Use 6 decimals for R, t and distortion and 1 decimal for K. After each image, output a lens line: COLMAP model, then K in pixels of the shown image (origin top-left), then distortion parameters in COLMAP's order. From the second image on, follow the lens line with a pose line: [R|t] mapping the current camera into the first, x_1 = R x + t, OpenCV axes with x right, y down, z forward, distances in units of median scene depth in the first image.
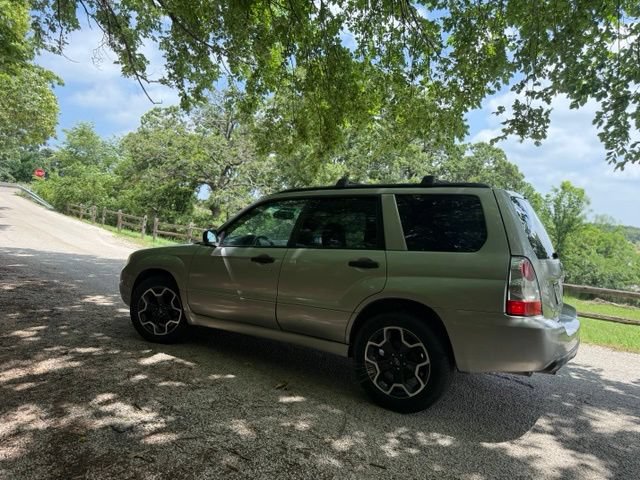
lens RADIAL K [[473.5, 0, 314.9], [0, 473.5, 240.2], [0, 0, 1]] dist [0.041221, -0.047532]
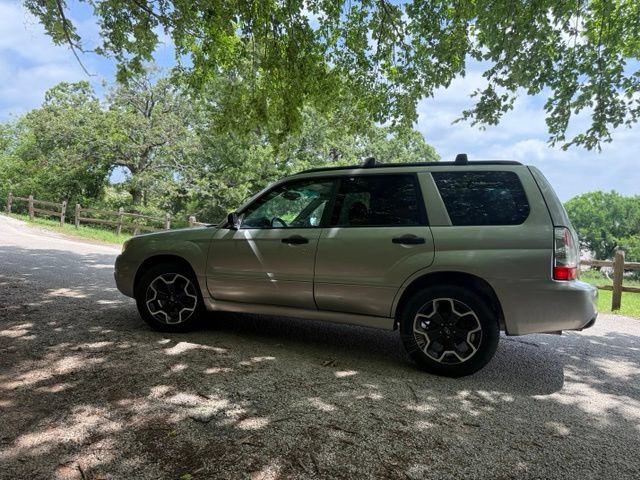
lens RADIAL K [[477.2, 0, 321.4], [0, 477.2, 236.6], [0, 0, 1]] dist [-0.000536, -0.004001]
pose [[0.978353, -0.033038, 0.204288, -0.234922], [0.027217, 0.999141, 0.031238, 0.003690], [-0.205144, -0.025001, 0.978412, 0.015275]]
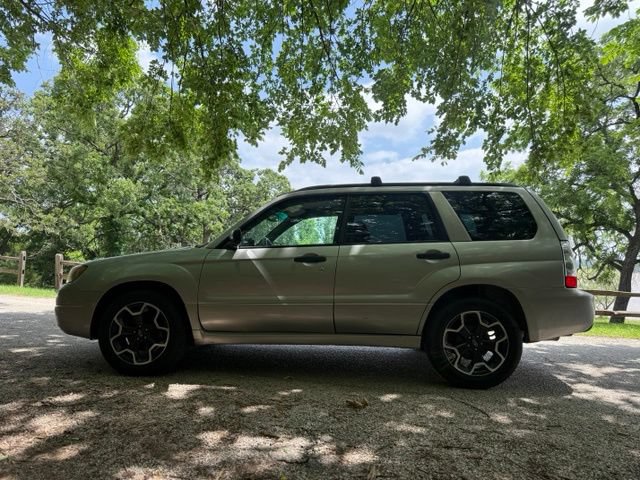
lens RADIAL K [[477.2, 0, 321.4], [0, 477.2, 236.6], [0, 0, 1]] dist [-0.000536, -0.004001]
pose [[0.854552, -0.007125, 0.519317, -0.518497], [0.039832, 0.997860, -0.051854, 0.042148], [-0.517837, 0.064998, 0.853007, 0.179507]]
